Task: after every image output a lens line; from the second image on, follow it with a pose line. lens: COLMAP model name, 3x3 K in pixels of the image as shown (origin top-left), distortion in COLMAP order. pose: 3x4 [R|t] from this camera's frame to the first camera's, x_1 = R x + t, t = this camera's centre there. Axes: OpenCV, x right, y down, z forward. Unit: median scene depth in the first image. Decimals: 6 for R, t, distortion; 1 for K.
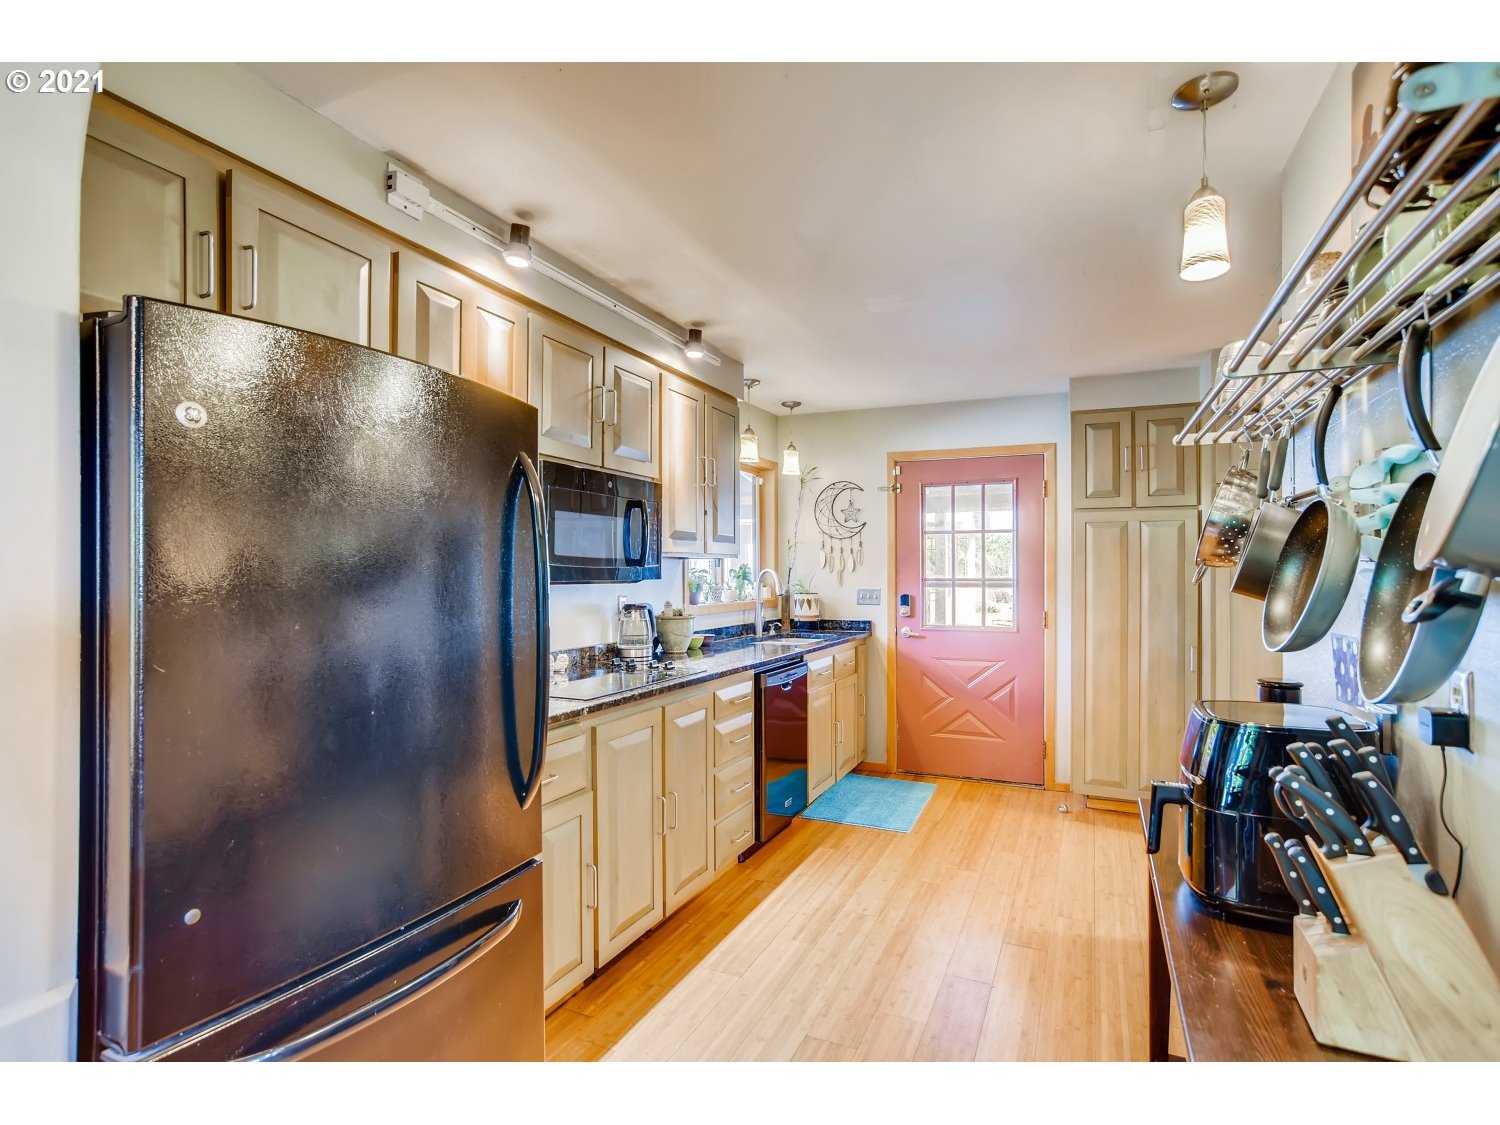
lens RADIAL K [[754.6, 0, 755.4], [0, 754.6, 563.8], [0, 0, 1]] dist [-0.018529, 0.002760]
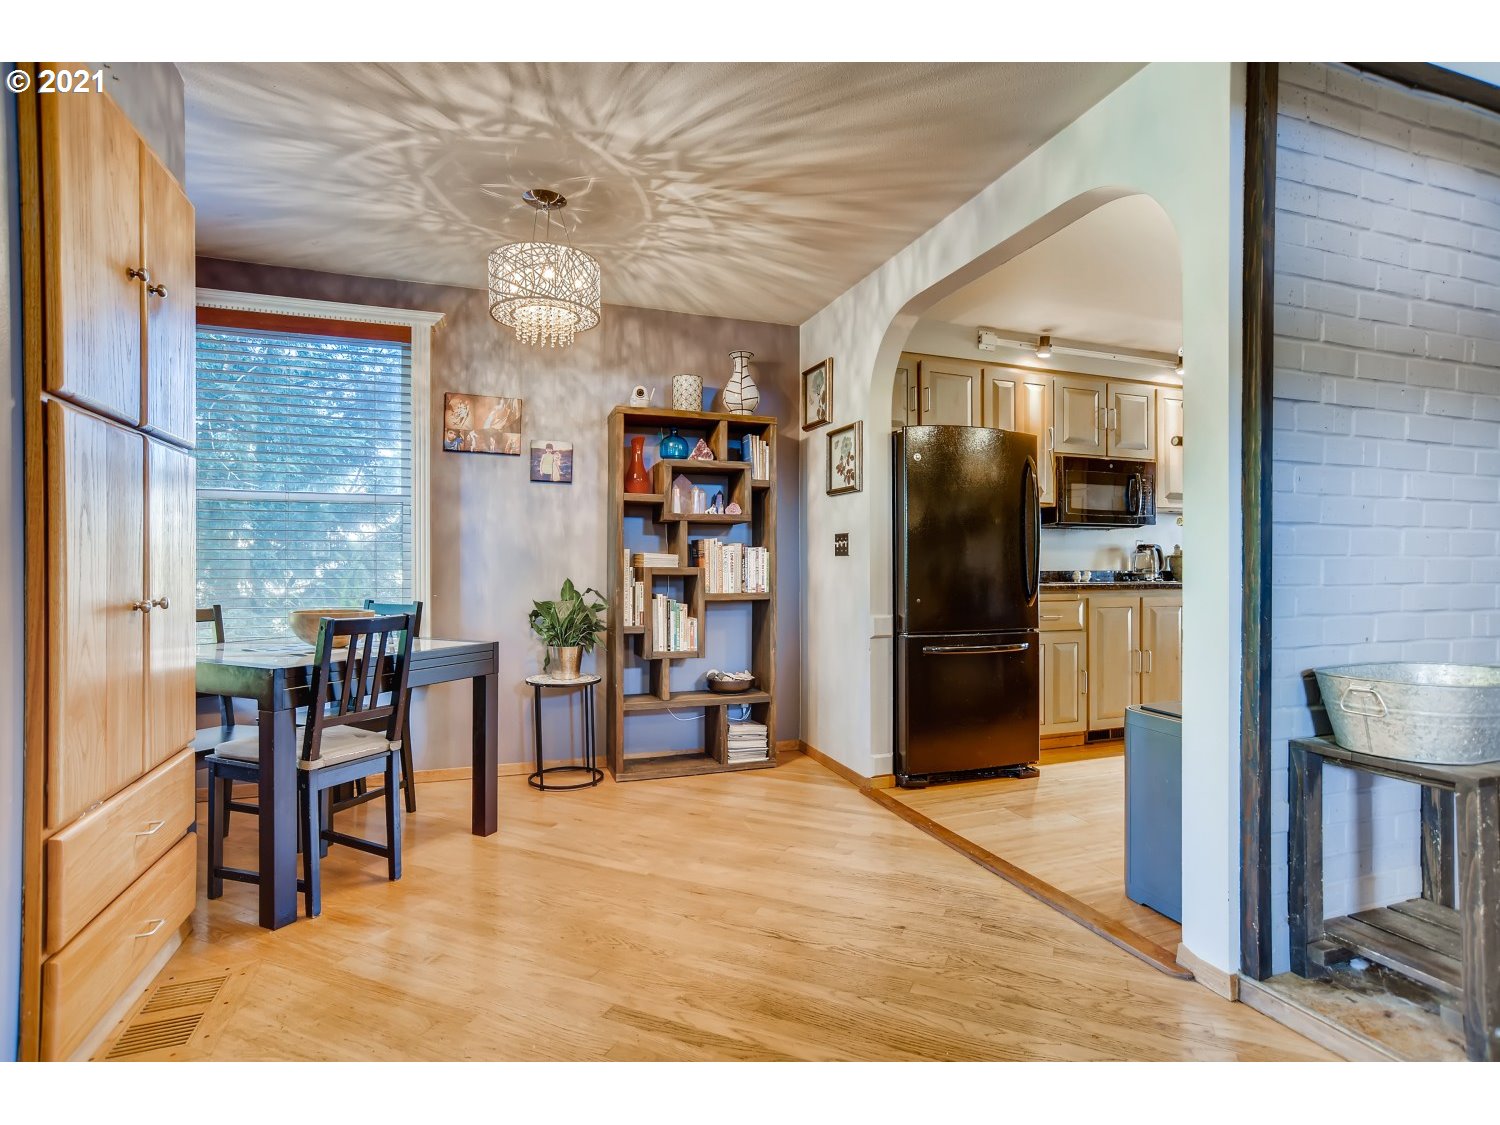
lens RADIAL K [[754.6, 0, 759.0], [0, 754.6, 560.5], [0, 0, 1]] dist [-0.018529, 0.002760]
pose [[0.703135, -0.005613, -0.711034, 0.529541], [0.005447, 0.999982, -0.002508, 0.124626], [0.711035, -0.002110, 0.703153, -0.865369]]
